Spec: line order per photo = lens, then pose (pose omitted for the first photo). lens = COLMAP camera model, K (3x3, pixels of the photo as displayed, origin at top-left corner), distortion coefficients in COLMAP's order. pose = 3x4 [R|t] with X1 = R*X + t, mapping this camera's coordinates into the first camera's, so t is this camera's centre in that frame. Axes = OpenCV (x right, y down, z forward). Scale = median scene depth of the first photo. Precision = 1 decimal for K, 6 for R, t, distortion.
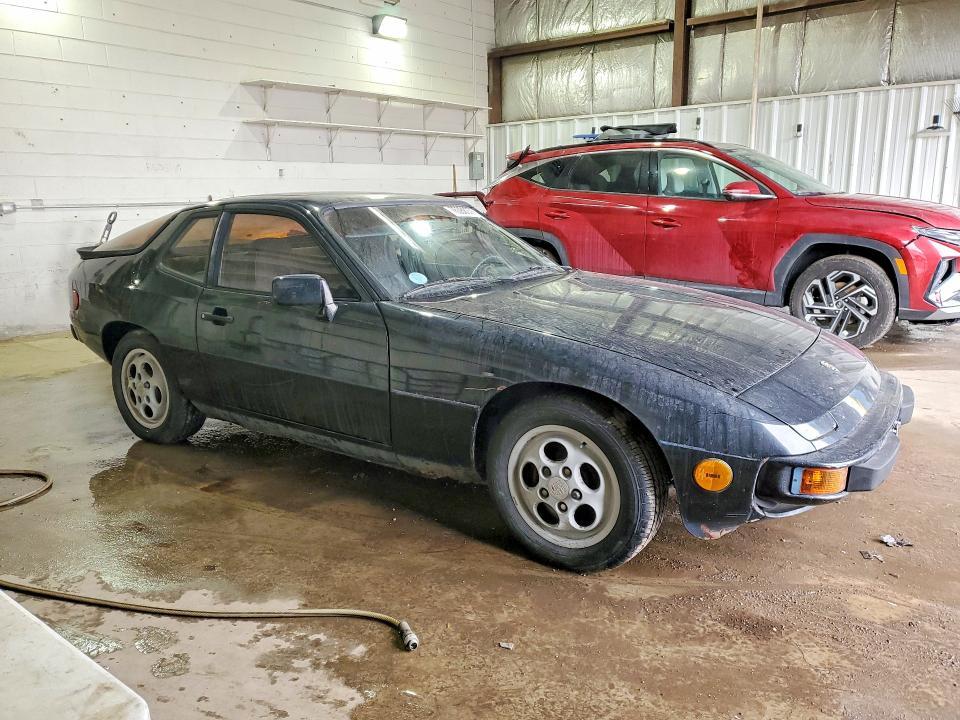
lens RADIAL K [[767.4, 0, 453.7], [0, 767.4, 356.7], [0, 0, 1]] dist [0.022504, -0.001499]
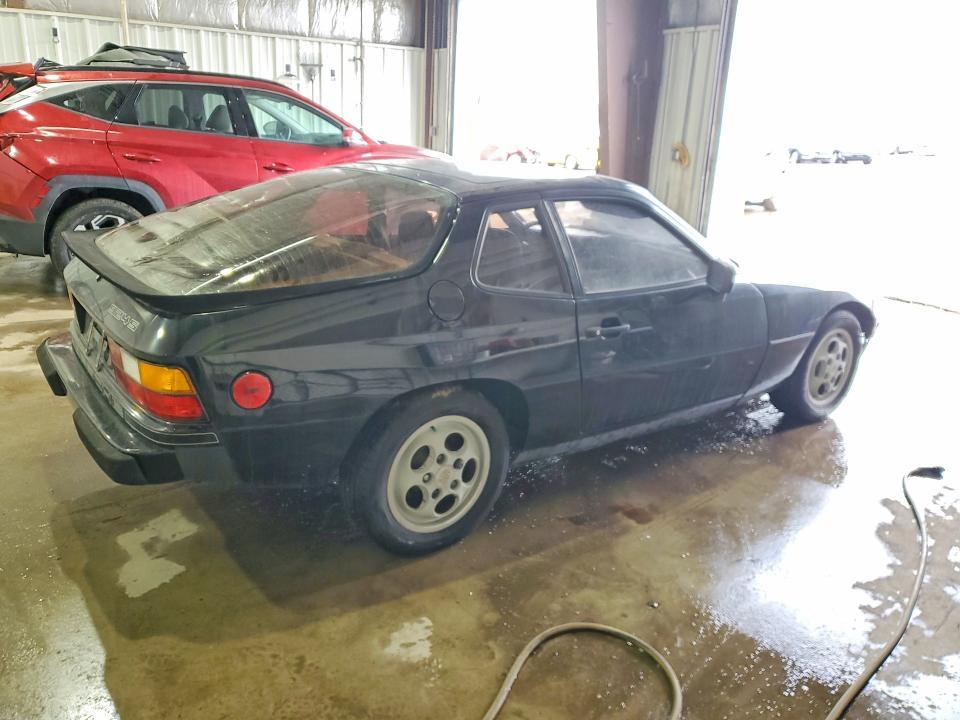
lens RADIAL K [[767.4, 0, 453.7], [0, 767.4, 356.7], [0, 0, 1]] dist [0.022504, -0.001499]
pose [[0.321887, -0.259356, 0.910562, -0.995017], [0.151488, 0.963466, 0.220874, -0.204316], [-0.934580, 0.066842, 0.349416, 0.770177]]
